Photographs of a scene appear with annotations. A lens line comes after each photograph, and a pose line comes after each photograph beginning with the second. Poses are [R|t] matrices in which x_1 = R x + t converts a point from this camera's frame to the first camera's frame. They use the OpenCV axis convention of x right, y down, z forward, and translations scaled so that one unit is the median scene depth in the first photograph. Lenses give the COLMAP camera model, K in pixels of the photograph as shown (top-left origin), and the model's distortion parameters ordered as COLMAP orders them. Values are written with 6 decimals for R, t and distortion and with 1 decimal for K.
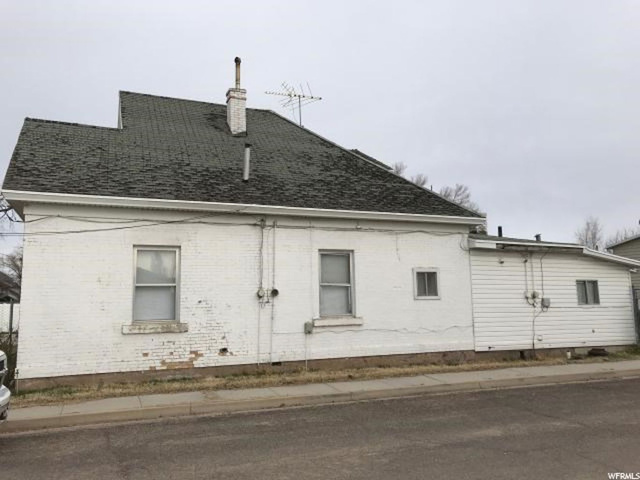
lens RADIAL K [[521.7, 0, 319.5], [0, 521.7, 238.1], [0, 0, 1]] dist [0.020750, -0.023951]
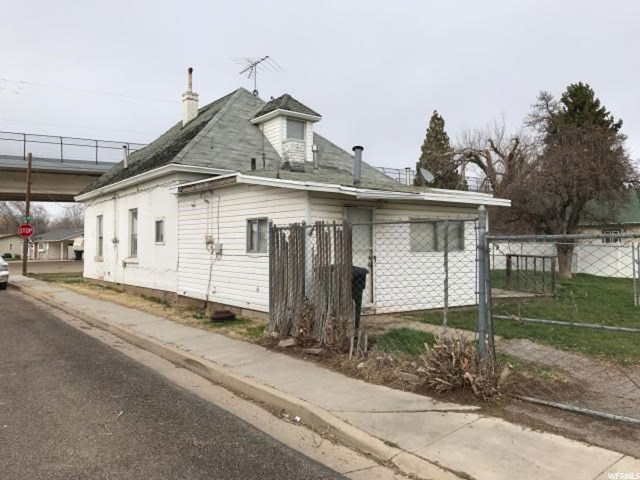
lens RADIAL K [[521.7, 0, 319.8], [0, 521.7, 241.9], [0, 0, 1]] dist [0.020750, -0.023951]
pose [[0.267537, -0.001364, -0.963547, 1.270821], [0.109994, 0.993505, 0.029134, 0.105522], [0.957249, -0.113779, 0.265950, 0.932327]]
